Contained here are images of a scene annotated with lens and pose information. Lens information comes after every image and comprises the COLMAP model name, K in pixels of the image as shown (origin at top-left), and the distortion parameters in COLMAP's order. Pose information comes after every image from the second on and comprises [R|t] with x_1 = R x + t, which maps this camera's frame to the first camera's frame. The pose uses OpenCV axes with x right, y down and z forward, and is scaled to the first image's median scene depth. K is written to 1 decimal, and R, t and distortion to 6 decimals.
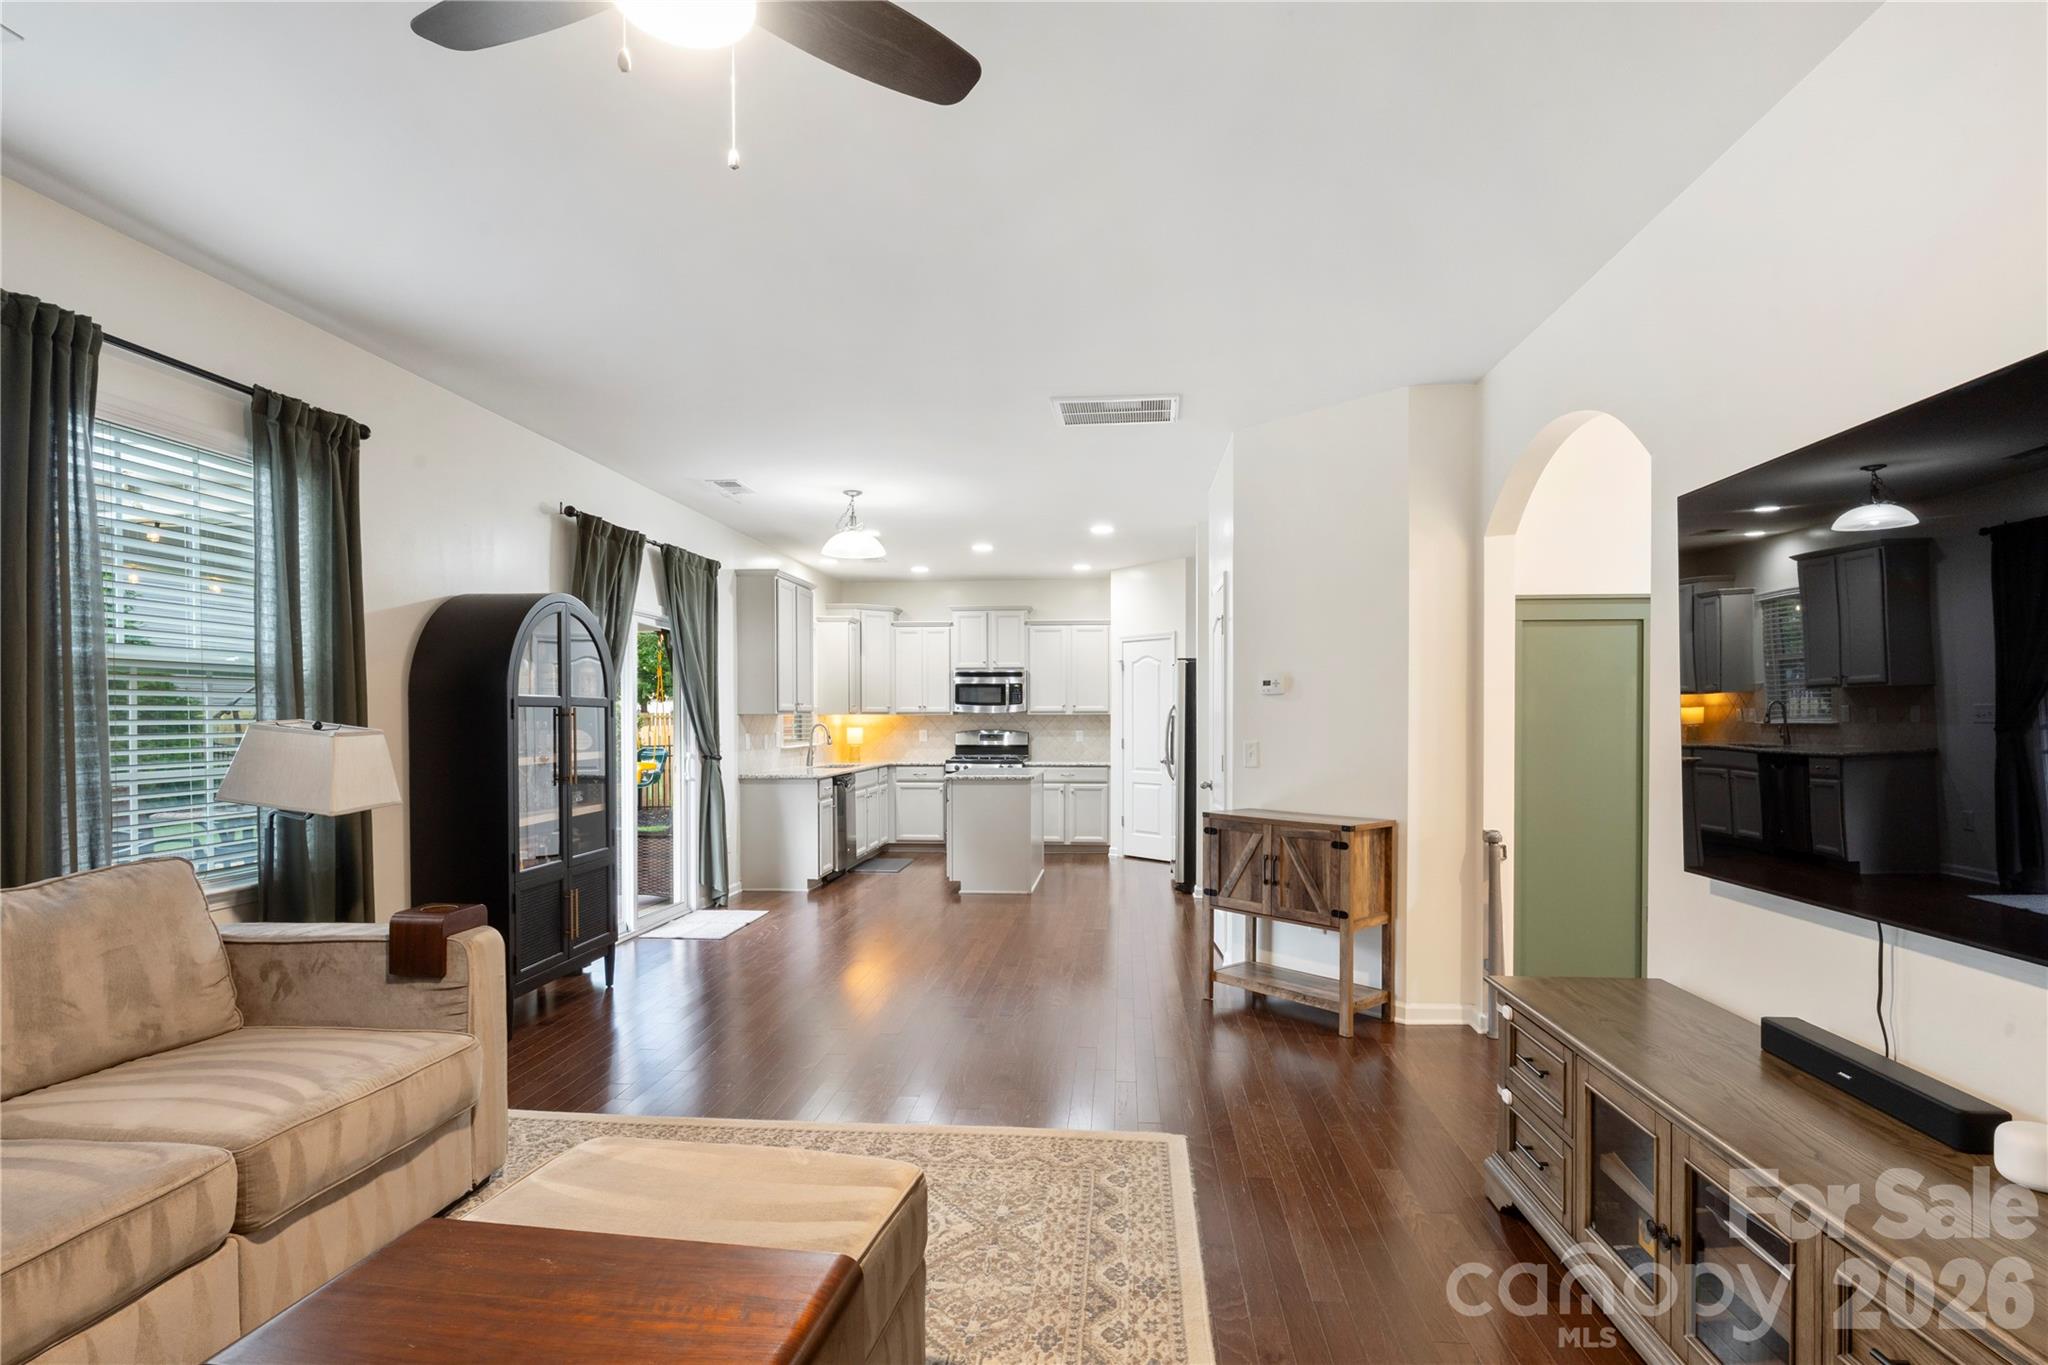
lens RADIAL K [[996.9, 0, 1034.3], [0, 996.9, 733.2], [0, 0, 1]] dist [0.004000, -0.000034]
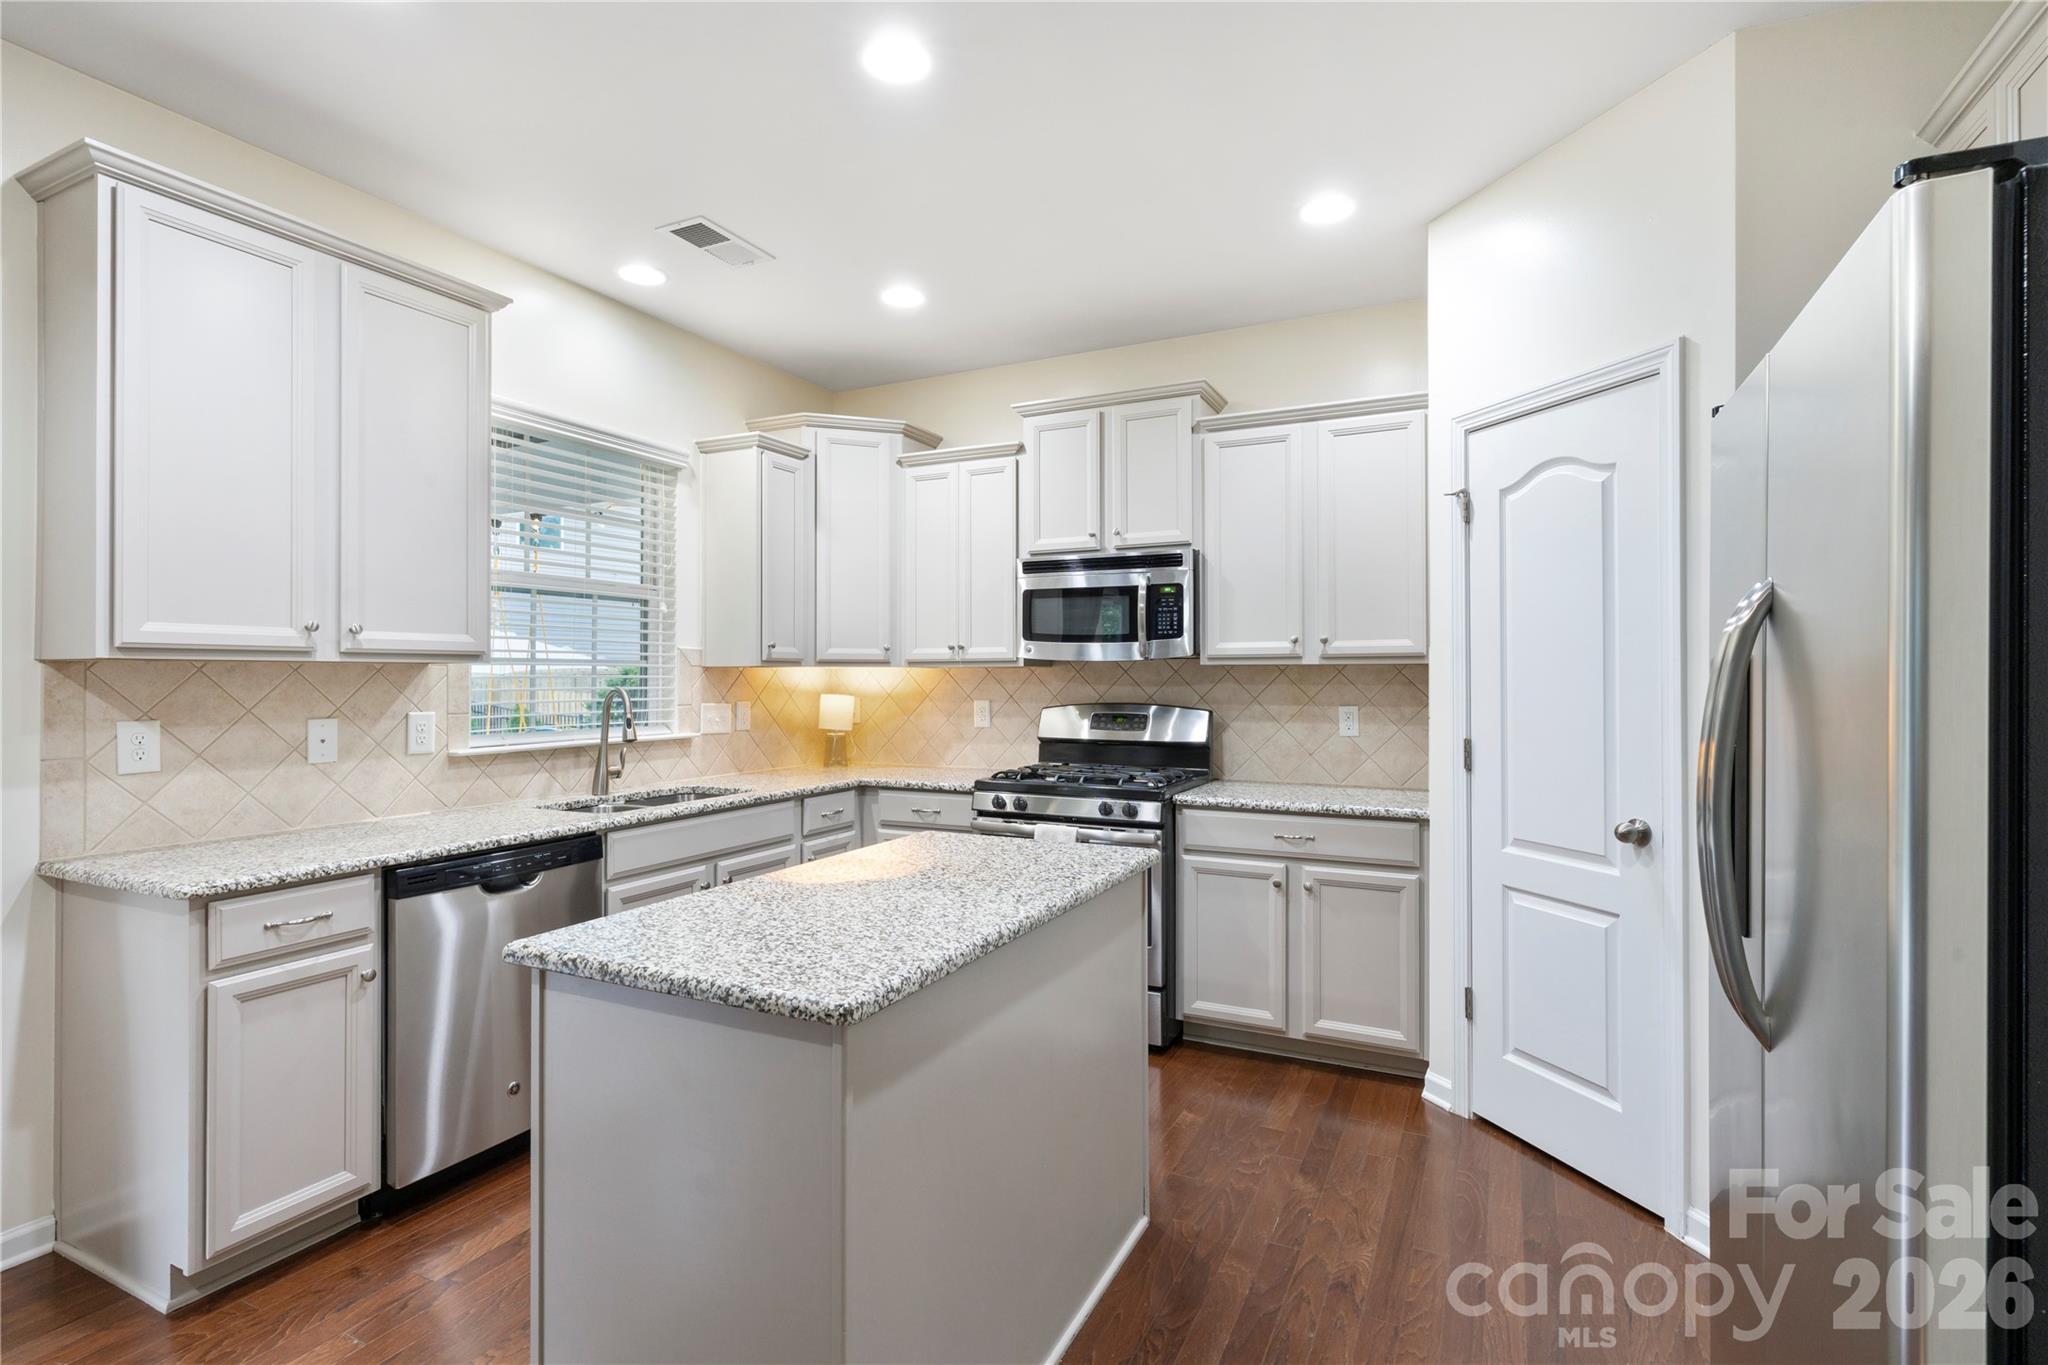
lens RADIAL K [[996.9, 0, 1025.8], [0, 996.9, 670.8], [0, 0, 1]] dist [0.004000, -0.000034]
pose [[0.935568, -0.000172, -0.353148, 0.067965], [-0.006419, 0.999826, -0.017495, -0.009674], [0.353090, 0.018635, 0.935404, 0.637700]]
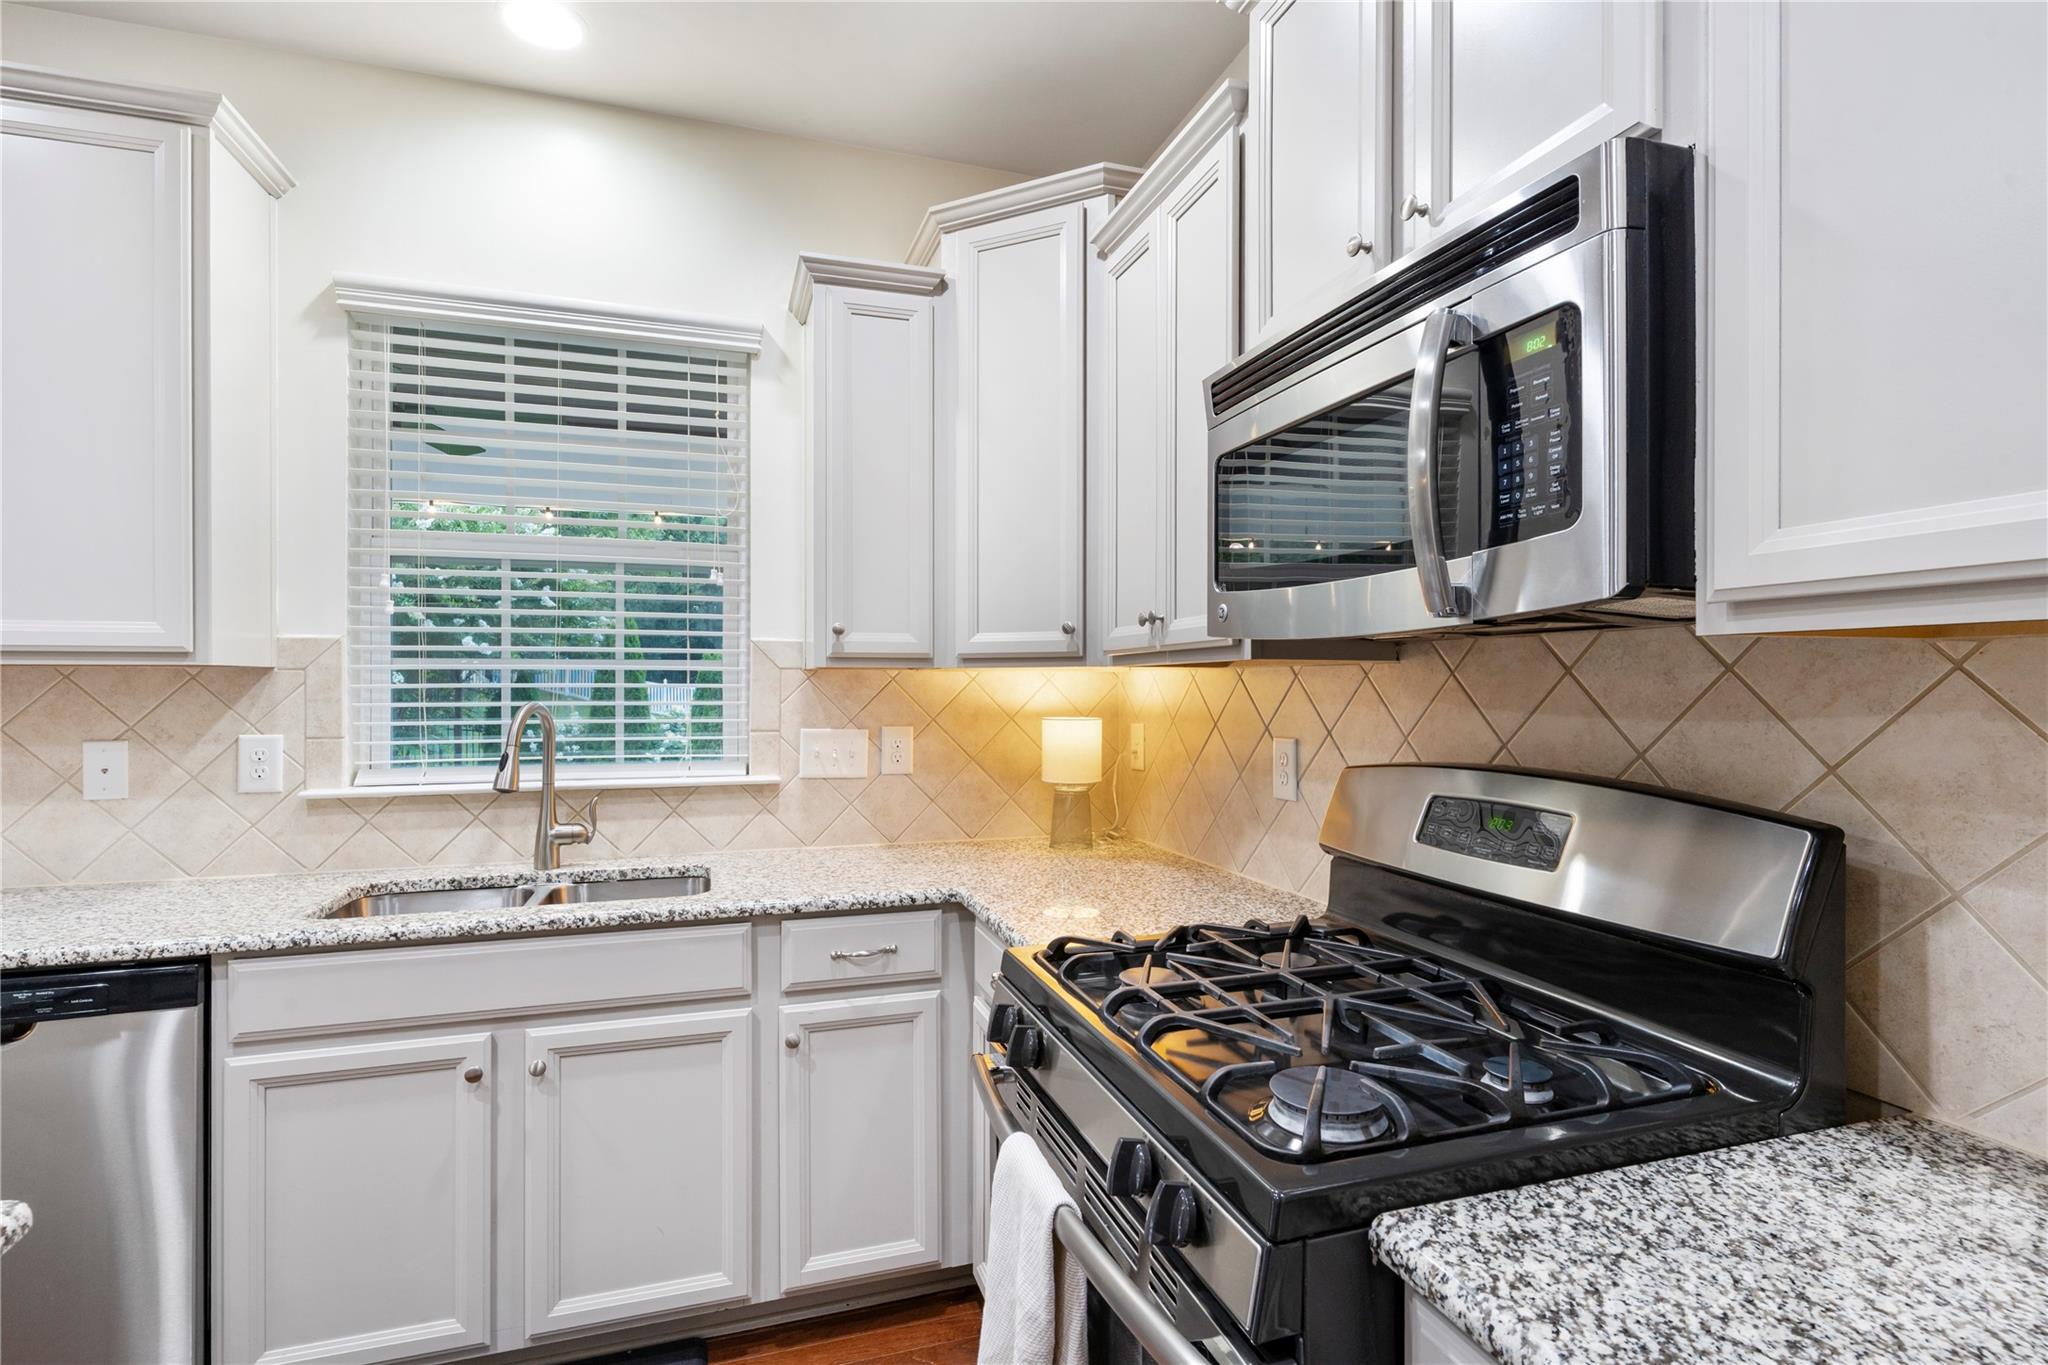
lens RADIAL K [[996.9, 0, 1020.5], [0, 996.9, 690.6], [0, 0, 1]] dist [0.004000, -0.000034]
pose [[0.388001, 0.007207, -0.921631, 0.054310], [-0.013012, 0.999913, 0.002342, -0.013720], [0.921567, 0.011083, 0.388061, 0.935178]]
